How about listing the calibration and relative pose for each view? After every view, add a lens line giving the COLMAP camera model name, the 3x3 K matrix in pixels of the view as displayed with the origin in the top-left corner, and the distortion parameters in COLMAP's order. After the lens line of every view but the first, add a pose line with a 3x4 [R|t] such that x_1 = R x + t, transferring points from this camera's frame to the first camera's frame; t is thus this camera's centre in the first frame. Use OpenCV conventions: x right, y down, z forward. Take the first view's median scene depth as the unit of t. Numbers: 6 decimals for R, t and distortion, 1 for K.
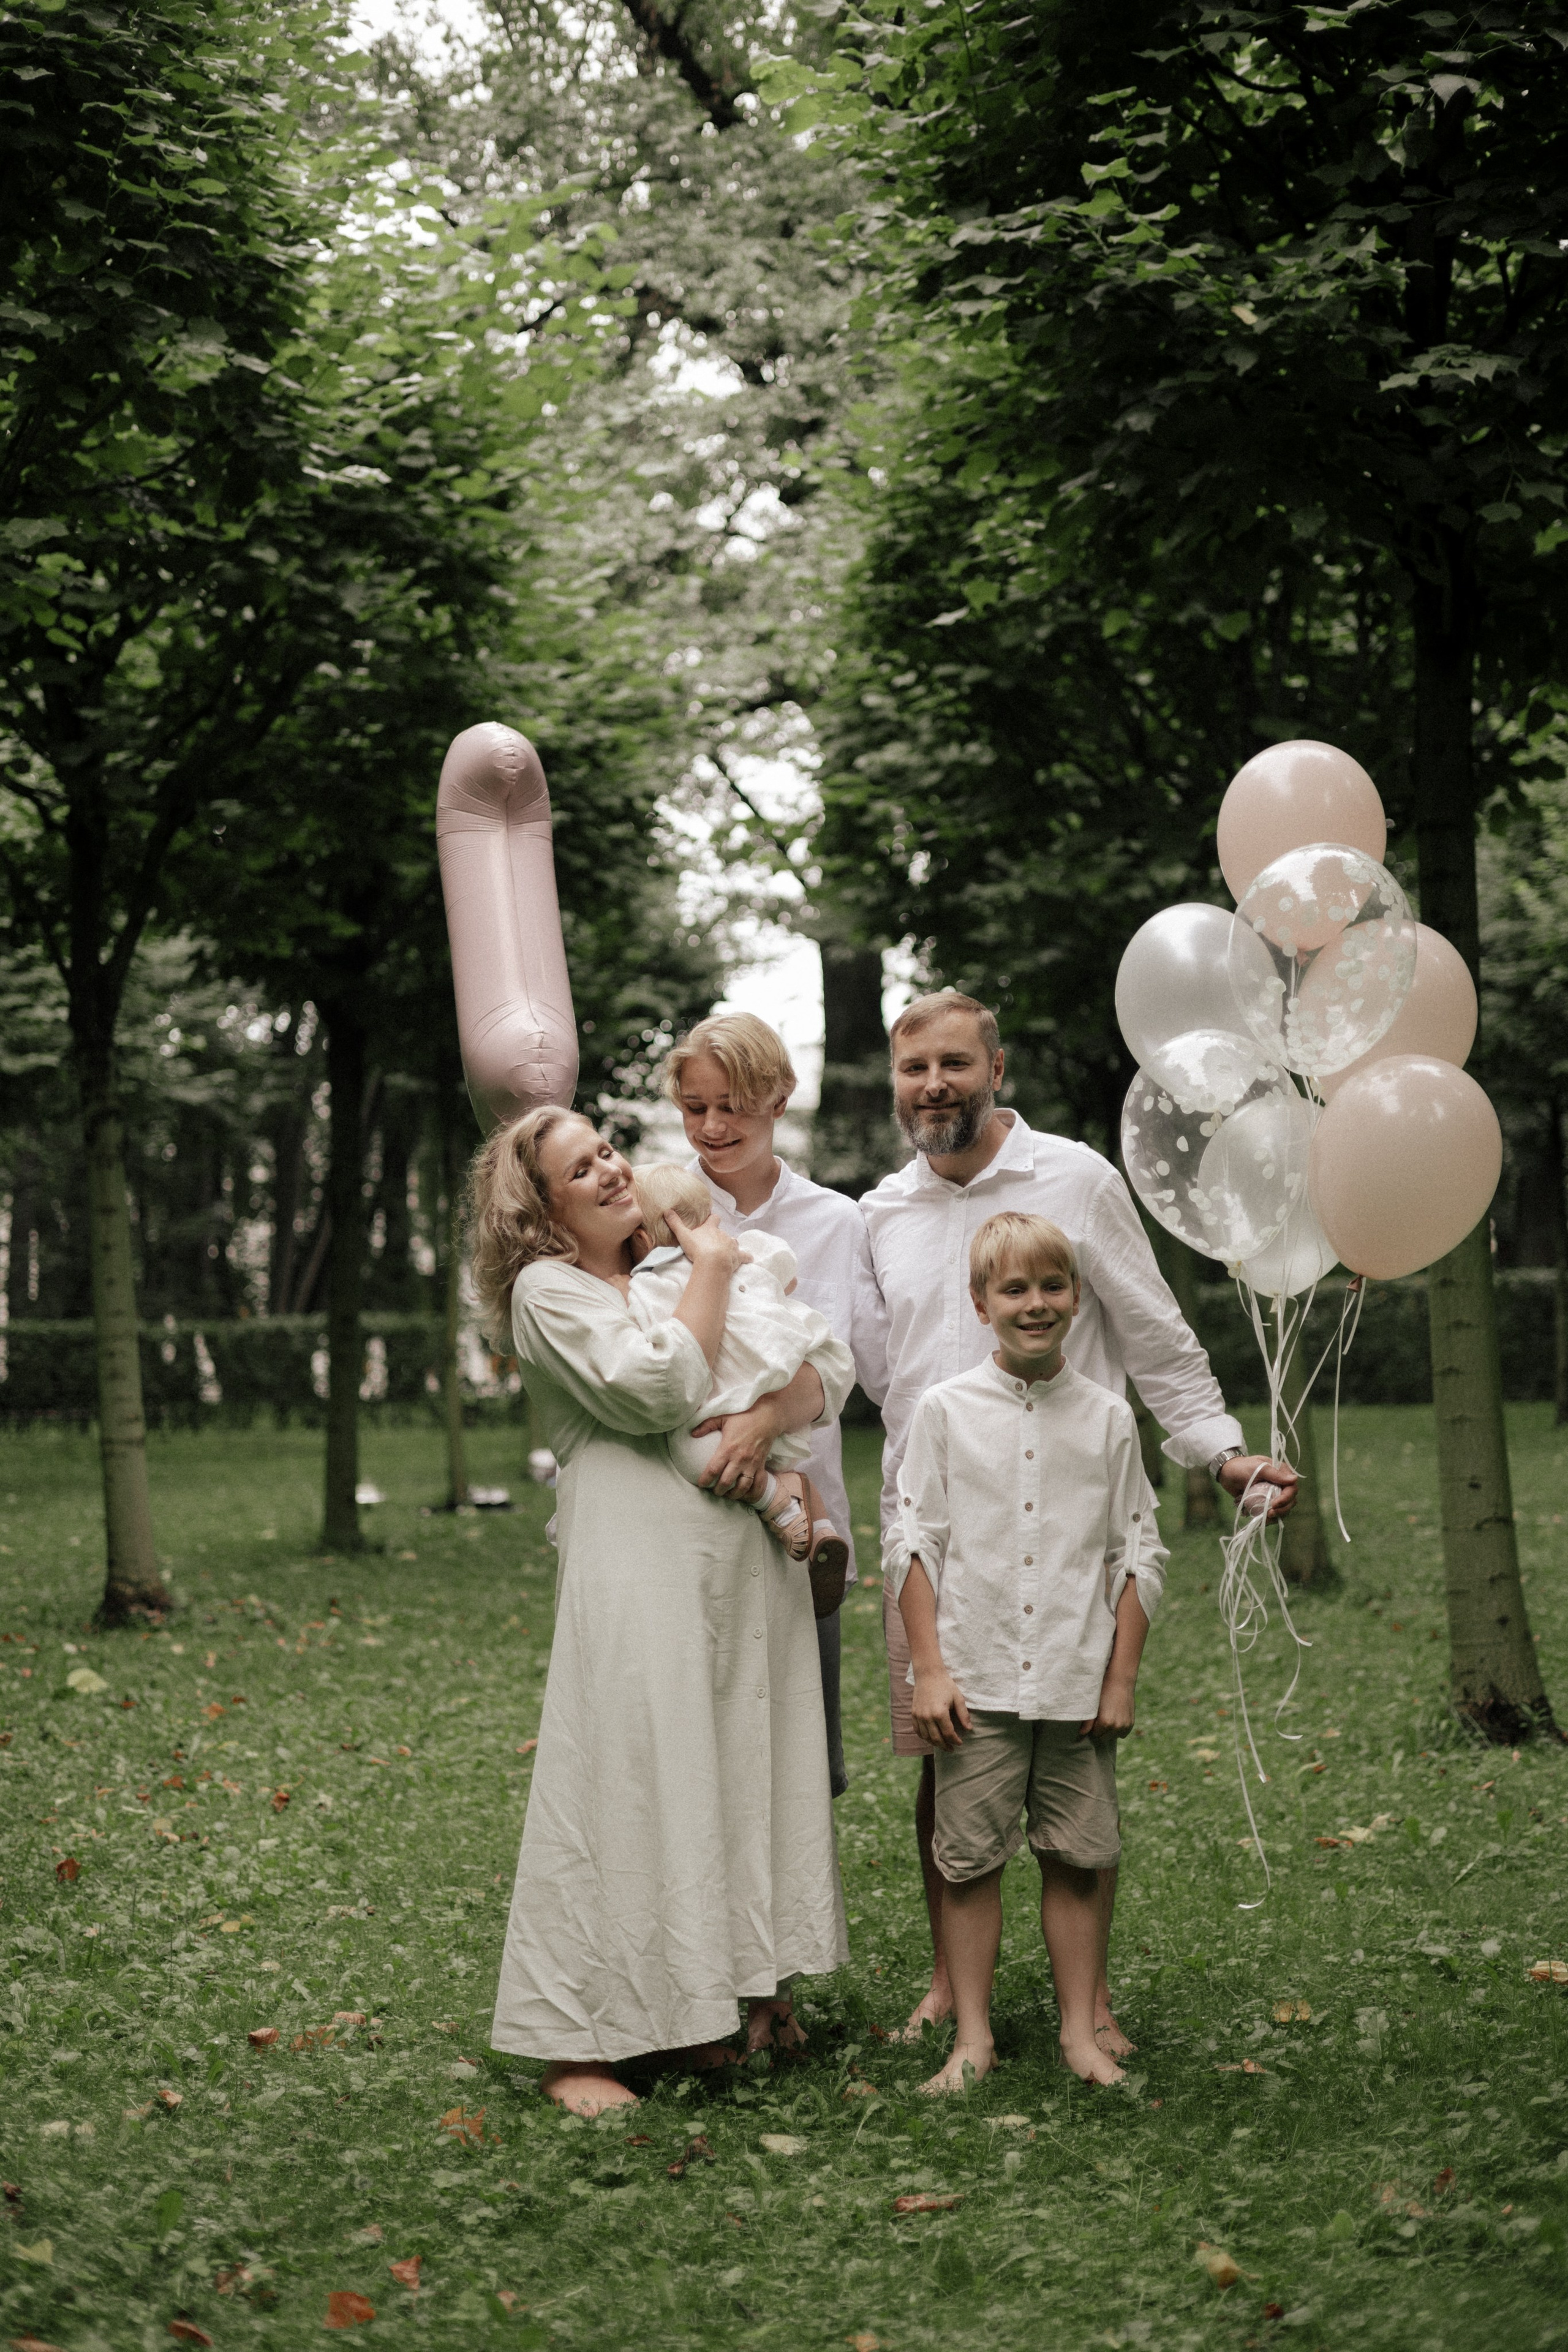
lens RADIAL K [[3391.0, 0, 784.0], [0, 3391.0, 1176.0], [0, 0, 1]] dist [0.177927, -0.003494]
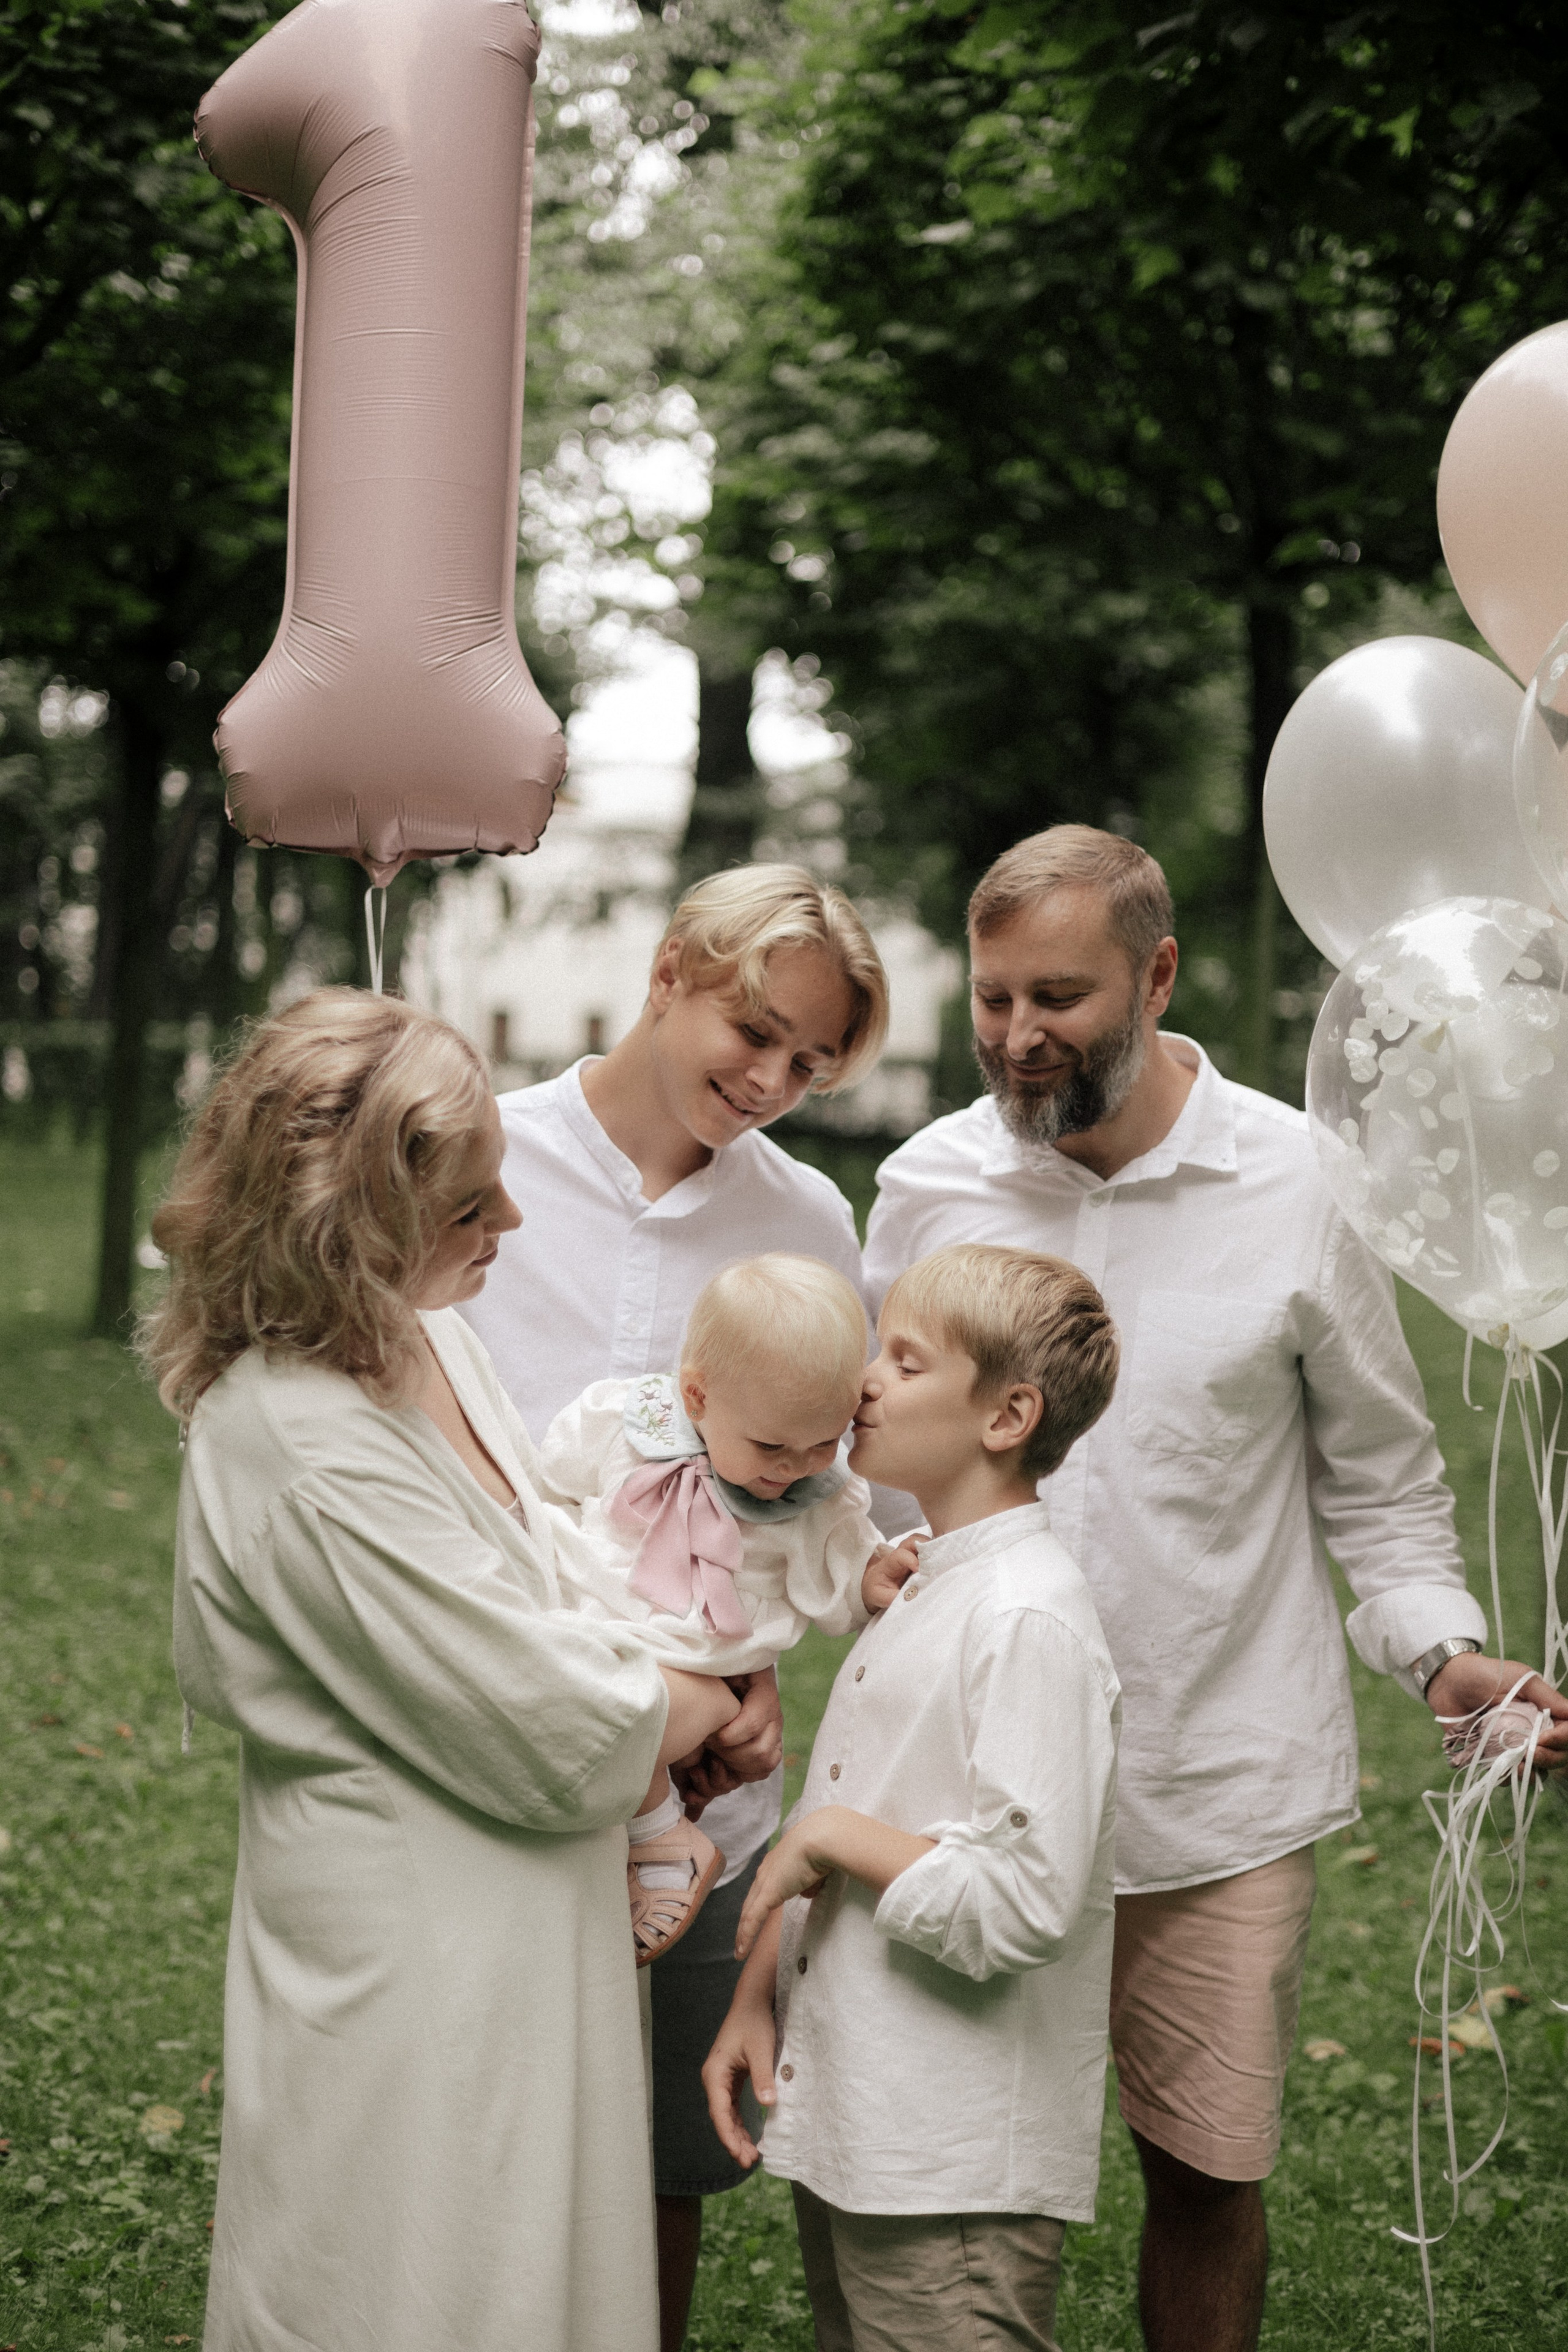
lens RADIAL K [[3422.8, 0, 872.9], [0, 3422.8, 1172.6], [0, 0, 1]] dist [-0.003822, -0.037494]
pose [[0.995739, 0.052876, 0.075555, -0.006988], [-0.058789, 0.995194, 0.078314, -0.012098], [-0.071051, -0.082422, 0.994062, 0.153853]]
